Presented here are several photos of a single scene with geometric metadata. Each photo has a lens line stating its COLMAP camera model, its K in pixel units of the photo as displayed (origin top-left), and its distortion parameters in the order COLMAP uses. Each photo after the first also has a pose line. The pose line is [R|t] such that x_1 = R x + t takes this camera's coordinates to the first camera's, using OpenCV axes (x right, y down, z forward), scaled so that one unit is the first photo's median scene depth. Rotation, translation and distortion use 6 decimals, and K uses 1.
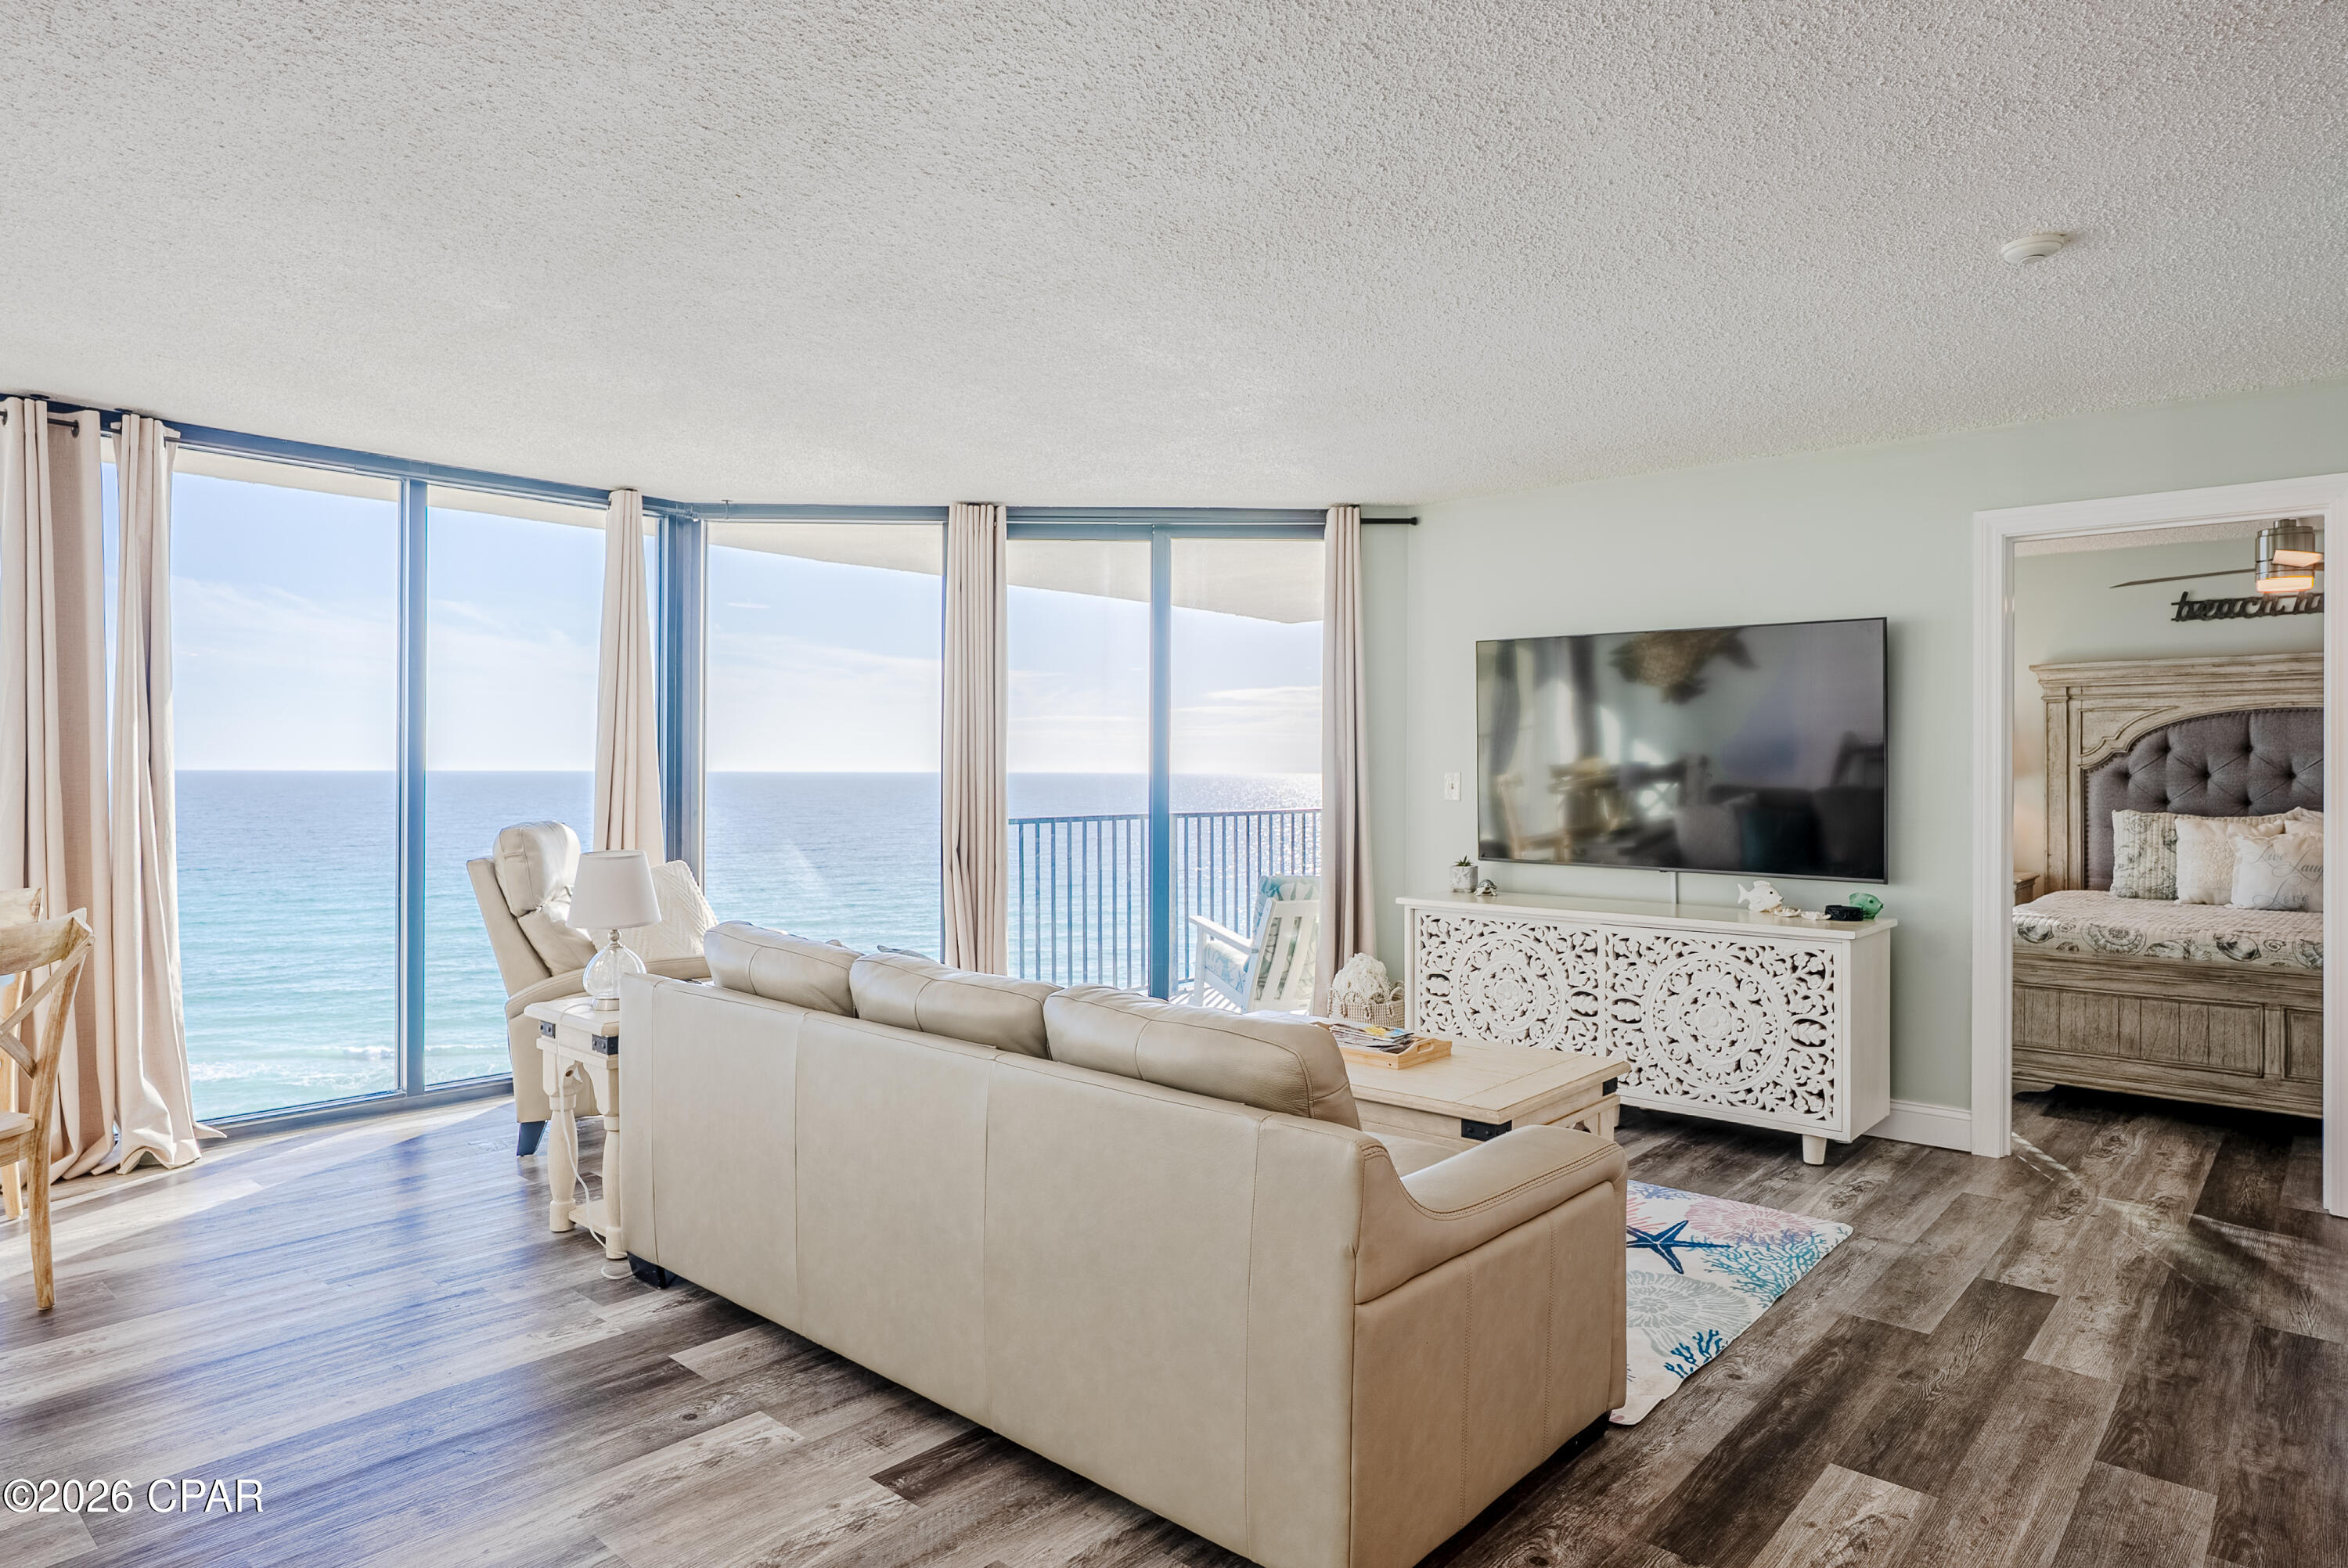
lens RADIAL K [[1390.3, 0, 1186.1], [0, 1390.3, 771.6], [0, 0, 1]] dist [-0.031963, 0.028450]
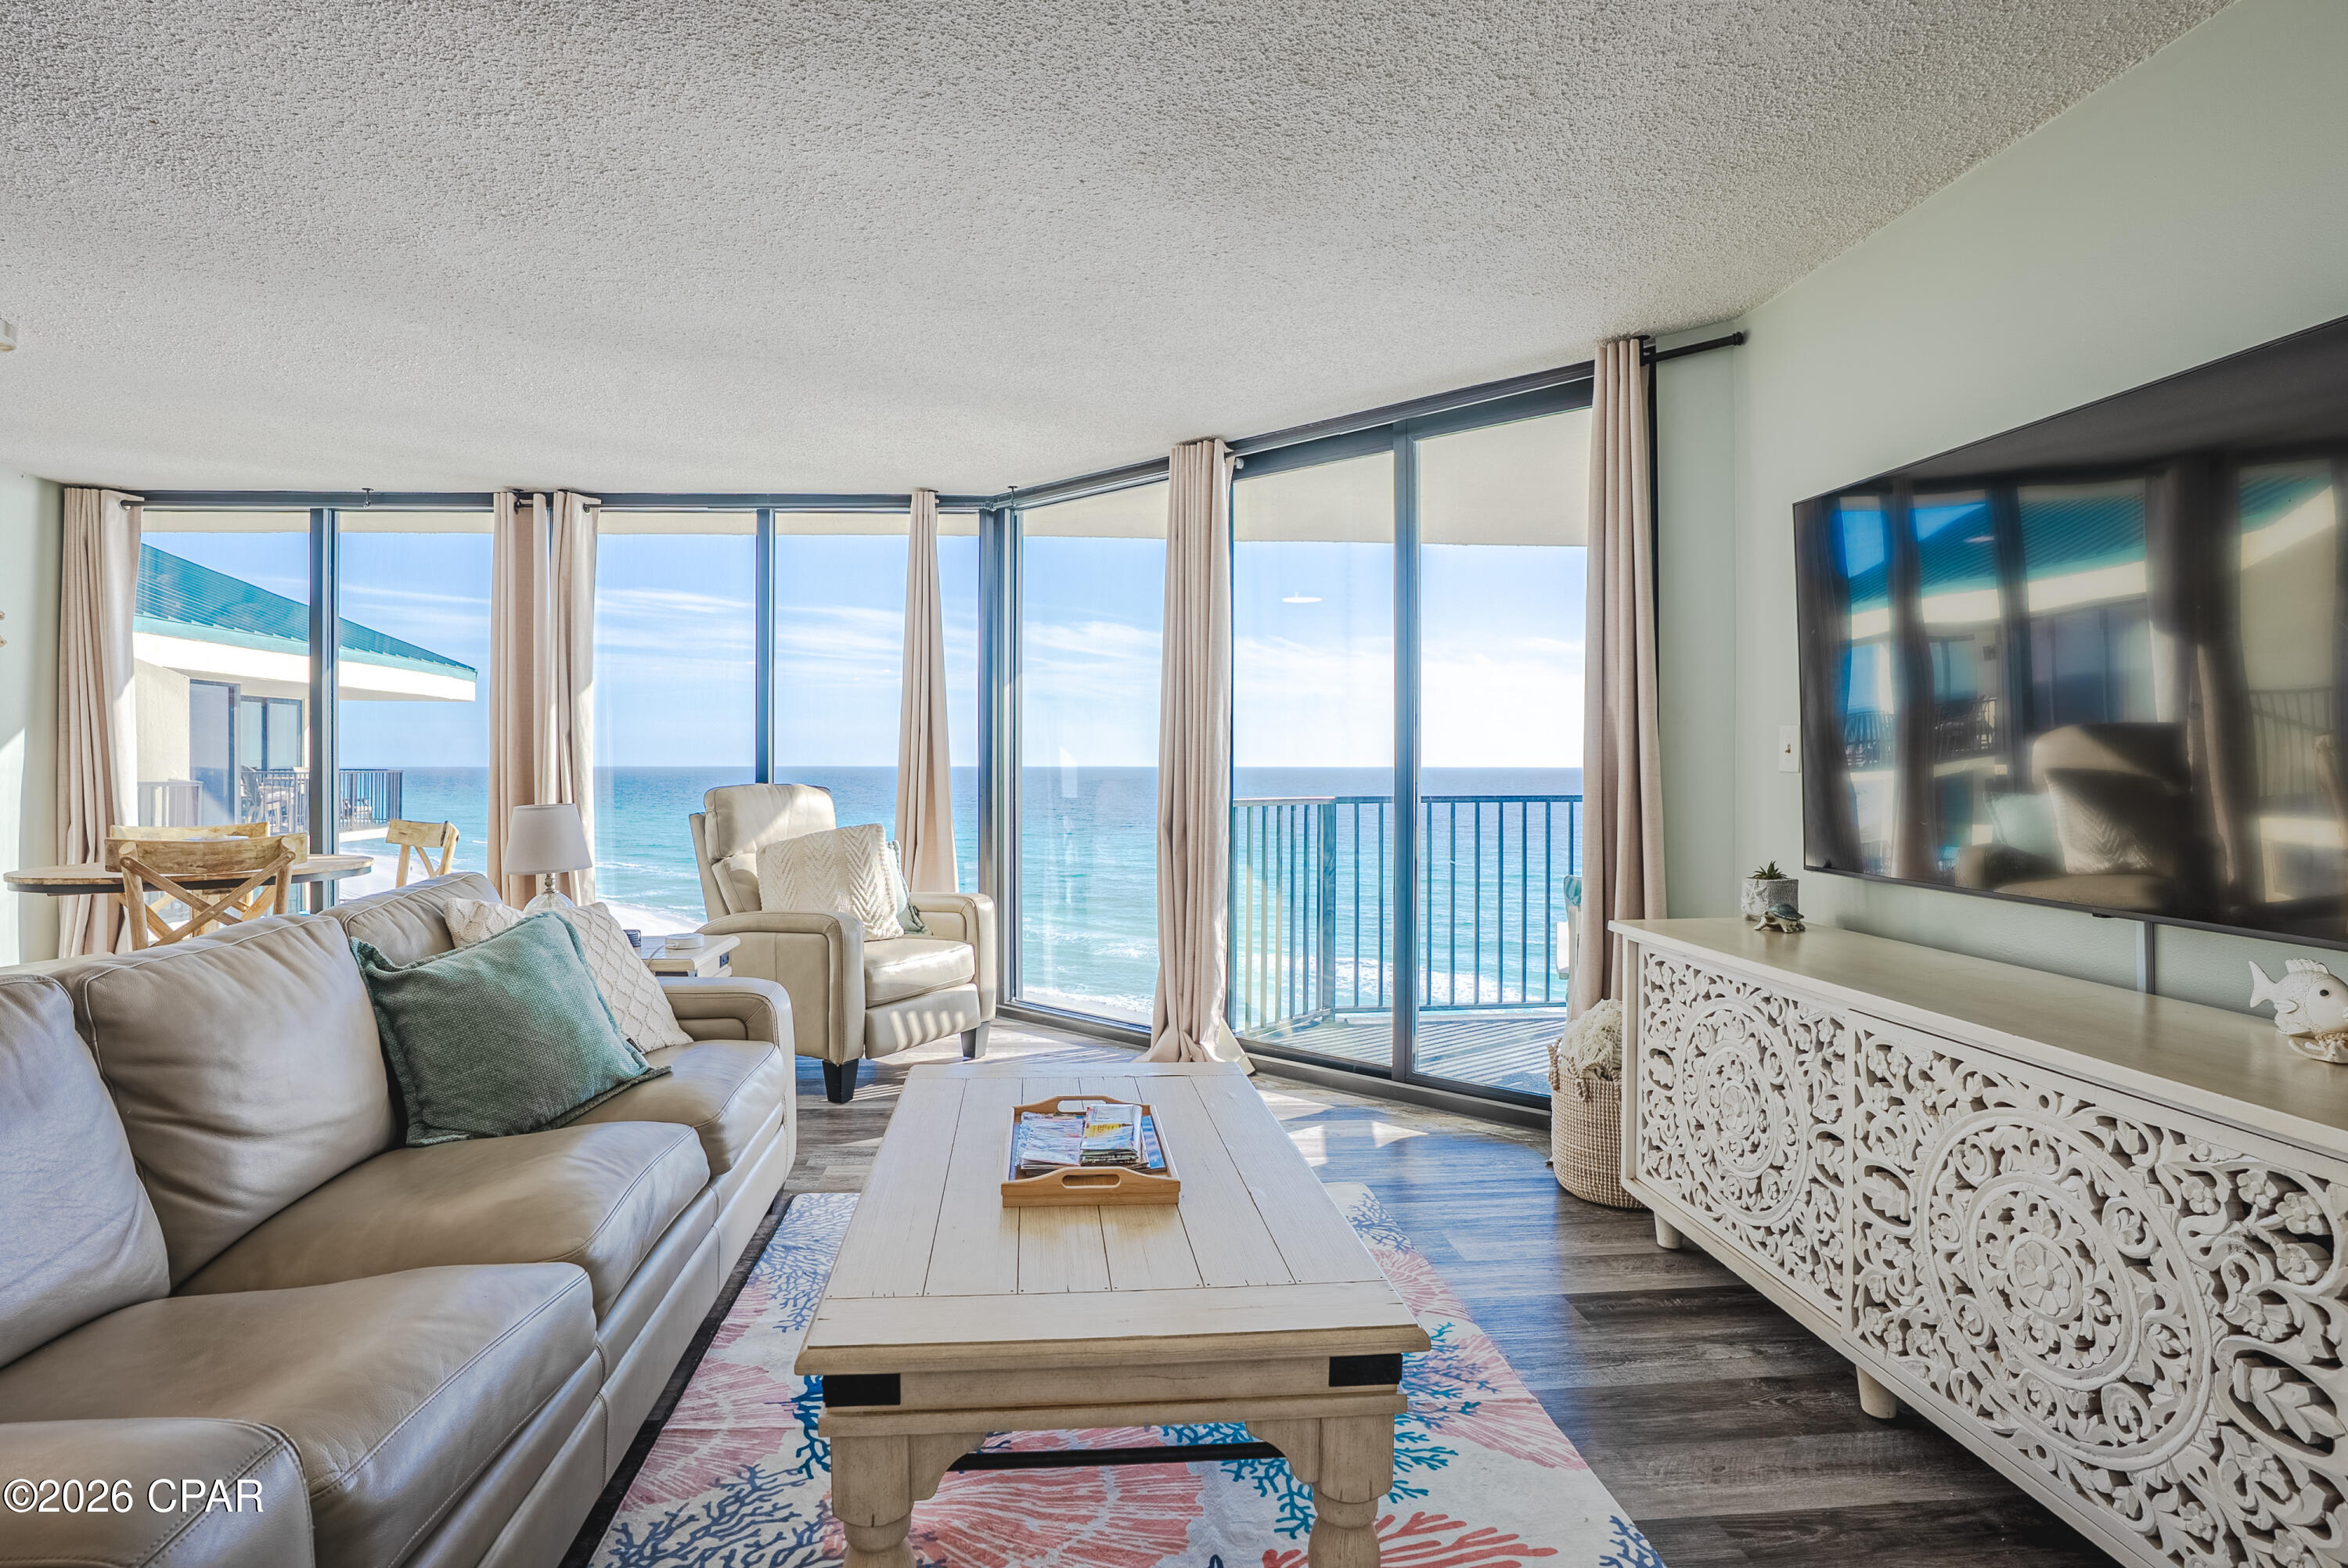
lens RADIAL K [[1115.3, 0, 1129.3], [0, 1115.3, 777.7], [0, 0, 1]] dist [-0.056311, 0.019284]
pose [[0.713003, 0.003644, -0.701151, 0.411591], [0.001155, 0.999979, 0.006372, 0.025219], [0.701160, -0.005353, 0.712984, 0.568262]]
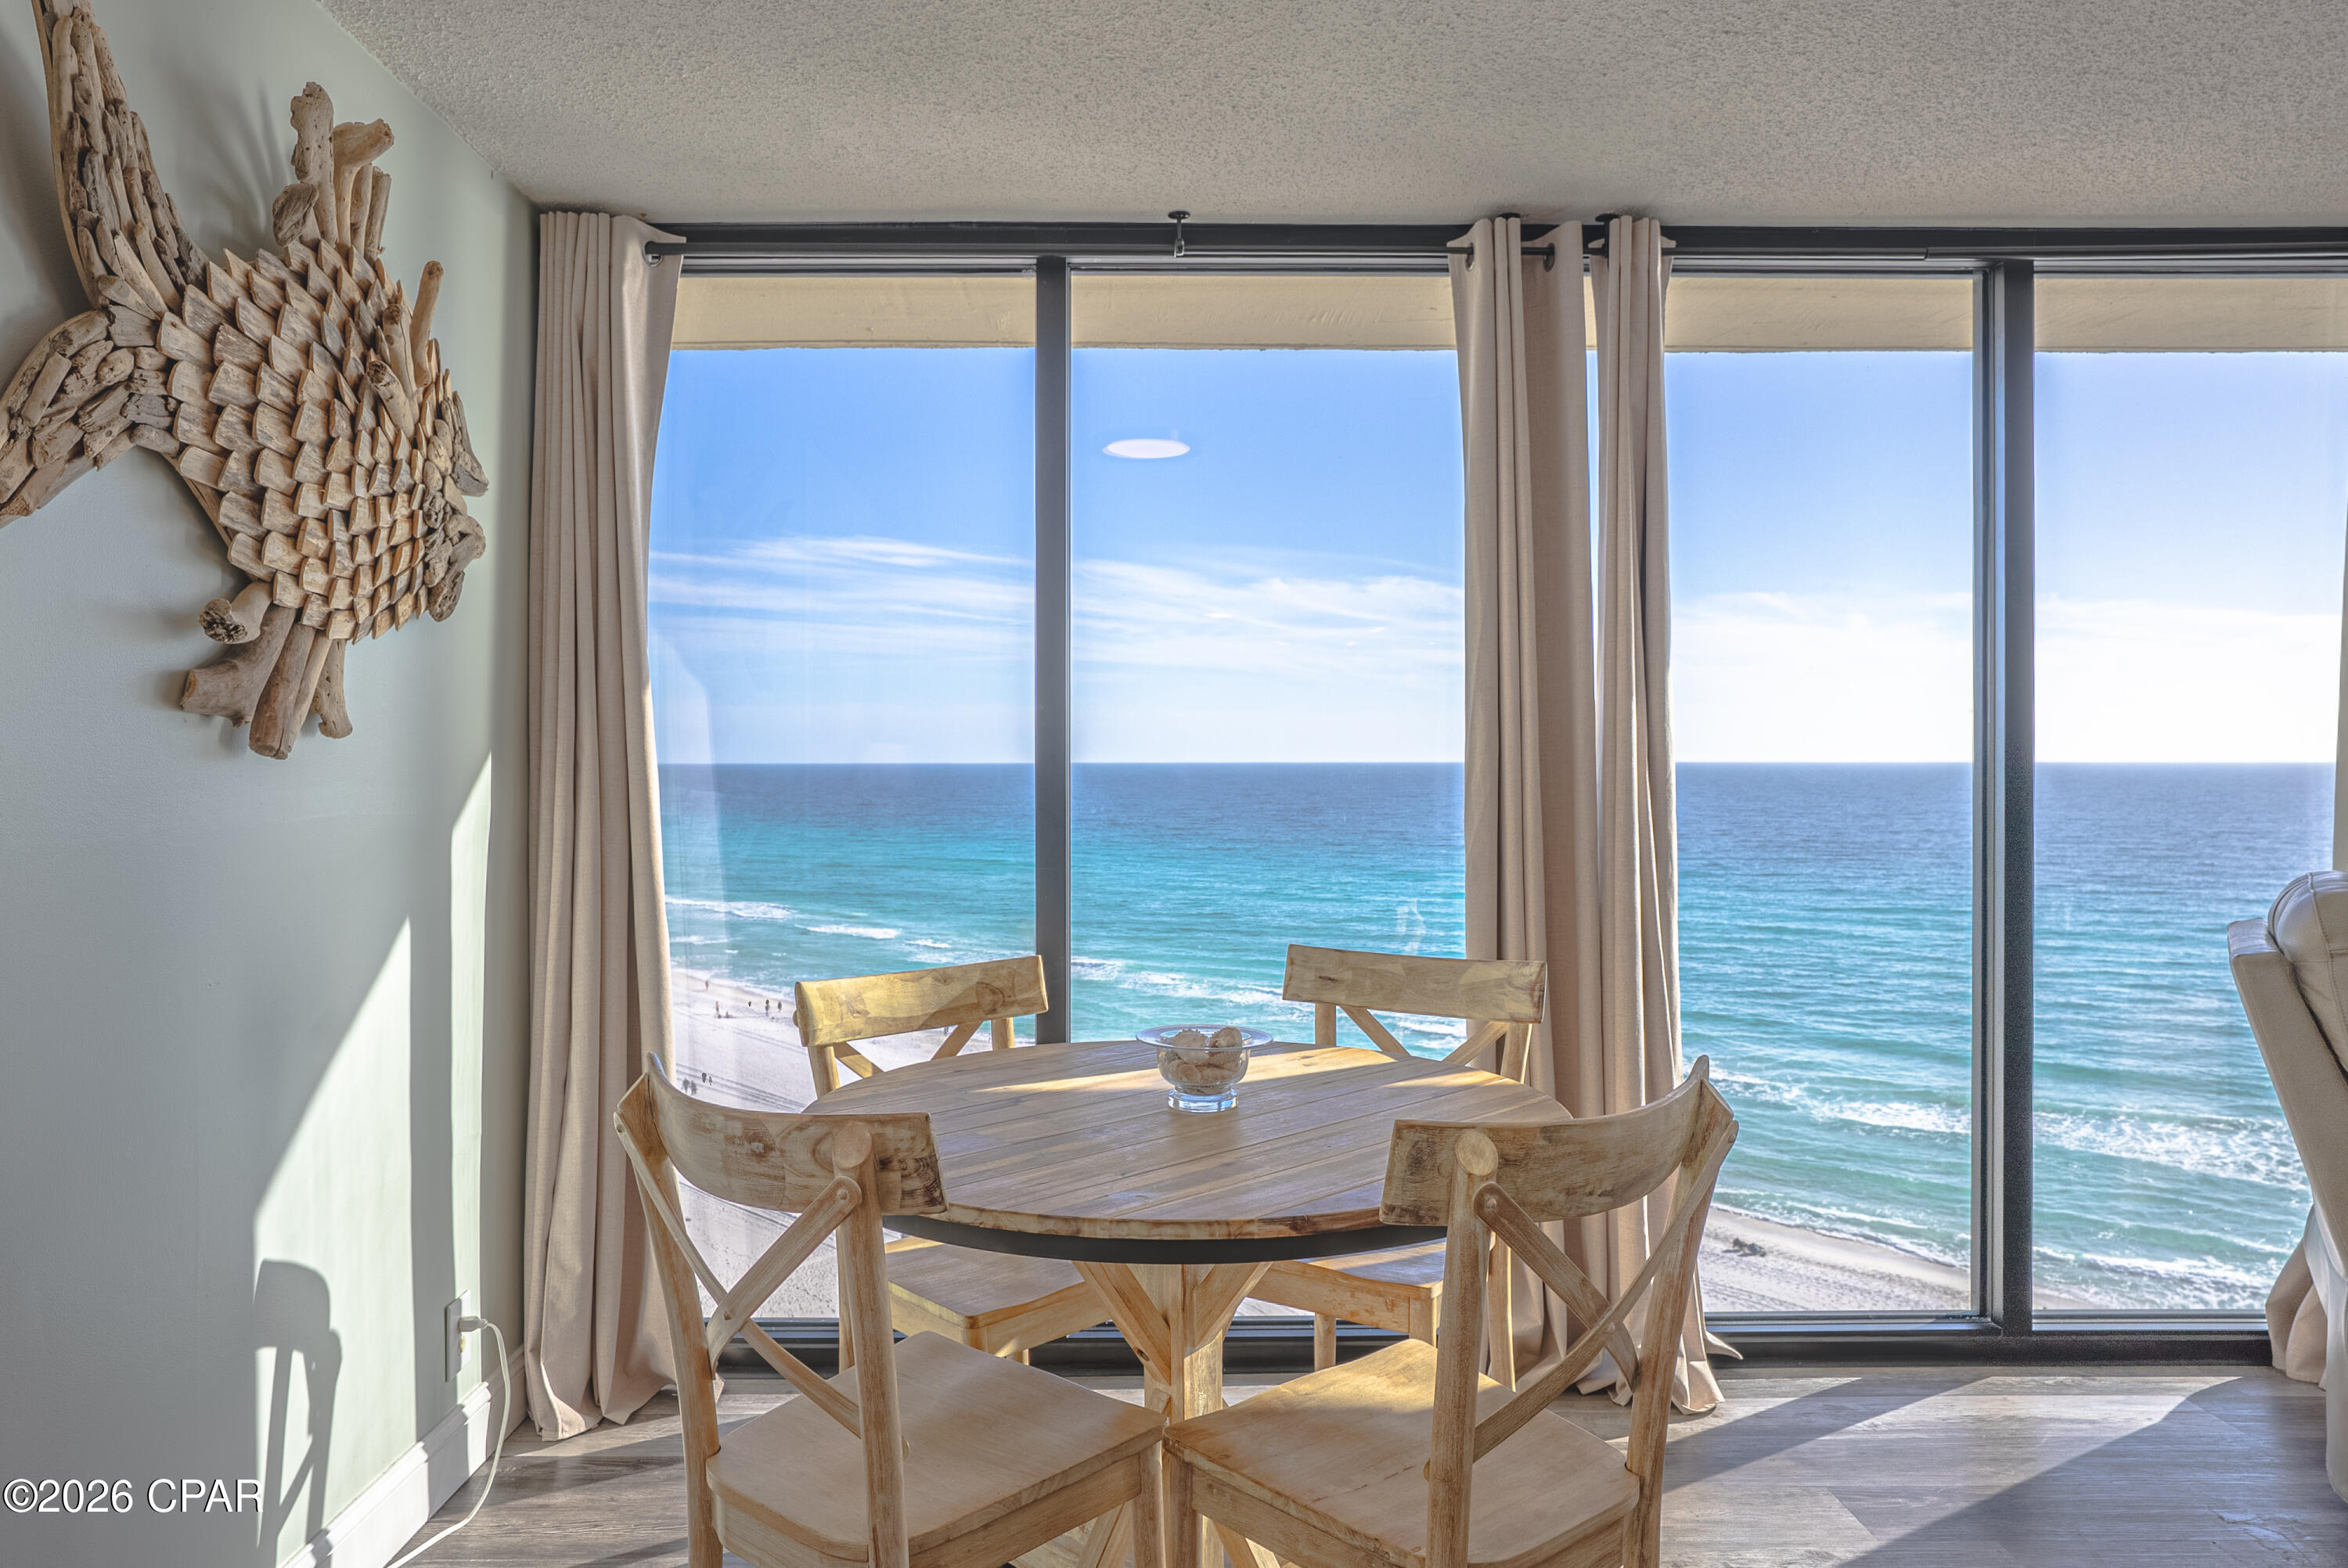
lens RADIAL K [[1481.8, 0, 1147.6], [0, 1481.8, 766.5], [0, 0, 1]] dist [-0.031352, 0.033216]
pose [[0.678541, -0.002803, -0.734558, -0.384998], [0.003767, 0.999993, -0.000336, -0.004501], [0.734553, -0.002539, 0.678546, 0.348285]]
